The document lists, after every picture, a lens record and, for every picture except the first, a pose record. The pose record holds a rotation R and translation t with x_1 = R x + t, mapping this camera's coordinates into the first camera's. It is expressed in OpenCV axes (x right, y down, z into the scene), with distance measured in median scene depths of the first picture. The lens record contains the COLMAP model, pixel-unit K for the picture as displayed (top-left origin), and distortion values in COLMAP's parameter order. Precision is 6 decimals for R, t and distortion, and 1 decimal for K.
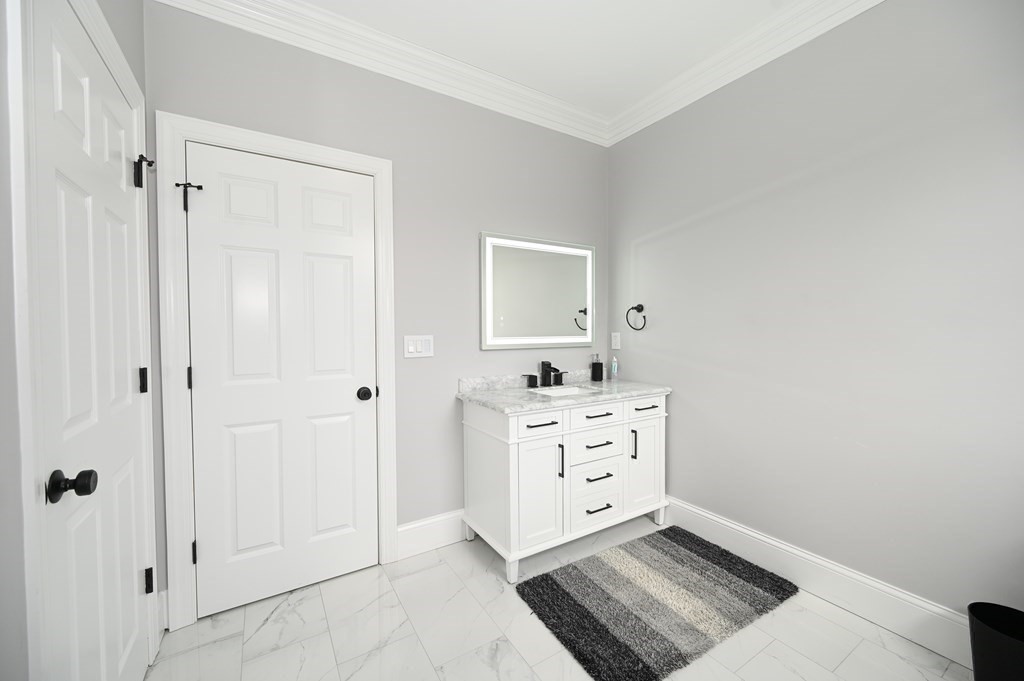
lens RADIAL K [[400.9, 0, 509.8], [0, 400.9, 339.7], [0, 0, 1]] dist [-0.000505, 0.000236]
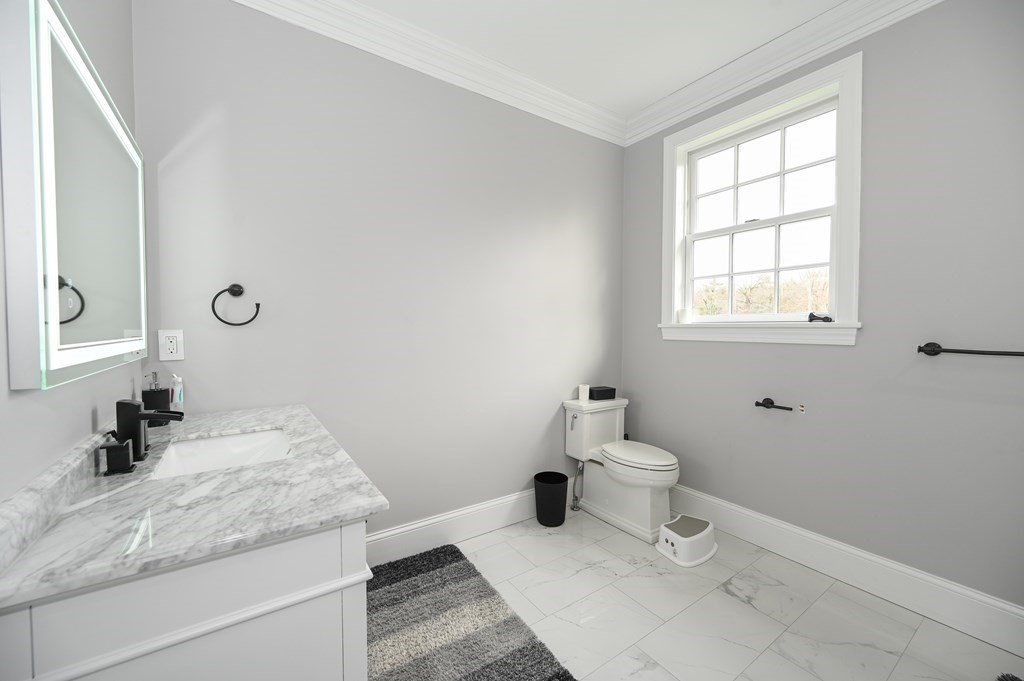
lens RADIAL K [[400.9, 0, 509.8], [0, 400.9, 339.7], [0, 0, 1]] dist [-0.000505, 0.000236]
pose [[-0.062308, -0.027689, 0.997673, -0.463314], [0.009684, 0.999551, 0.028346, -0.022651], [-0.998010, 0.011427, -0.062012, 0.896433]]
